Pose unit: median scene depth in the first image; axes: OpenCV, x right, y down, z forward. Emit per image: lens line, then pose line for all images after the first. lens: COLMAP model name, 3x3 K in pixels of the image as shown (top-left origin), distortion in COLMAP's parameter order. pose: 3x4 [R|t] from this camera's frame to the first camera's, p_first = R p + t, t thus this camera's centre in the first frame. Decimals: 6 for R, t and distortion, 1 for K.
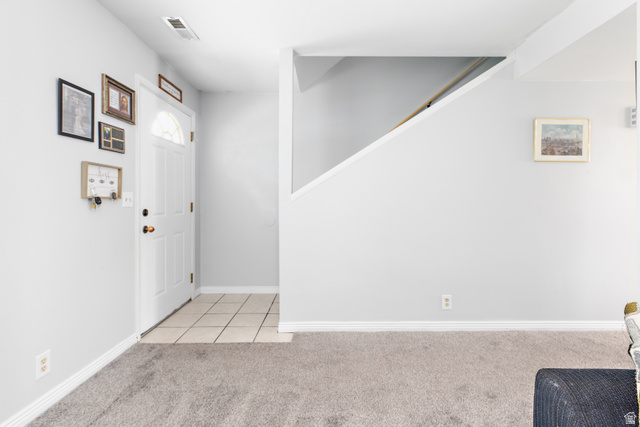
lens RADIAL K [[300.0, 0, 319.7], [0, 300.0, 207.5], [0, 0, 1]] dist [0.001776, 0.000229]
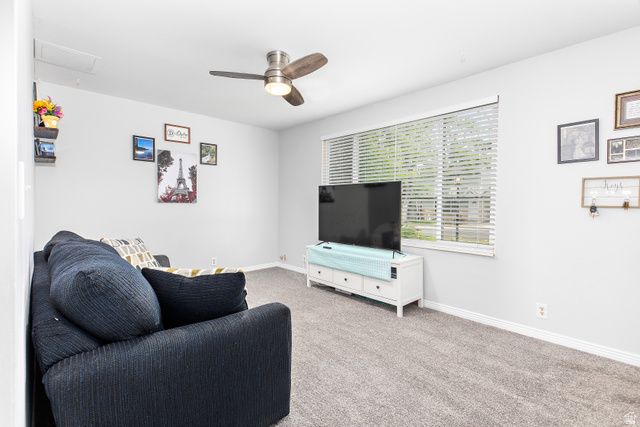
lens RADIAL K [[300.0, 0, 321.7], [0, 300.0, 210.4], [0, 0, 1]] dist [0.001776, 0.000229]
pose [[-0.734125, 0.004070, -0.679002, 0.889639], [-0.023205, 0.999248, 0.031079, -0.030091], [0.678617, 0.038573, -0.733478, 1.178182]]
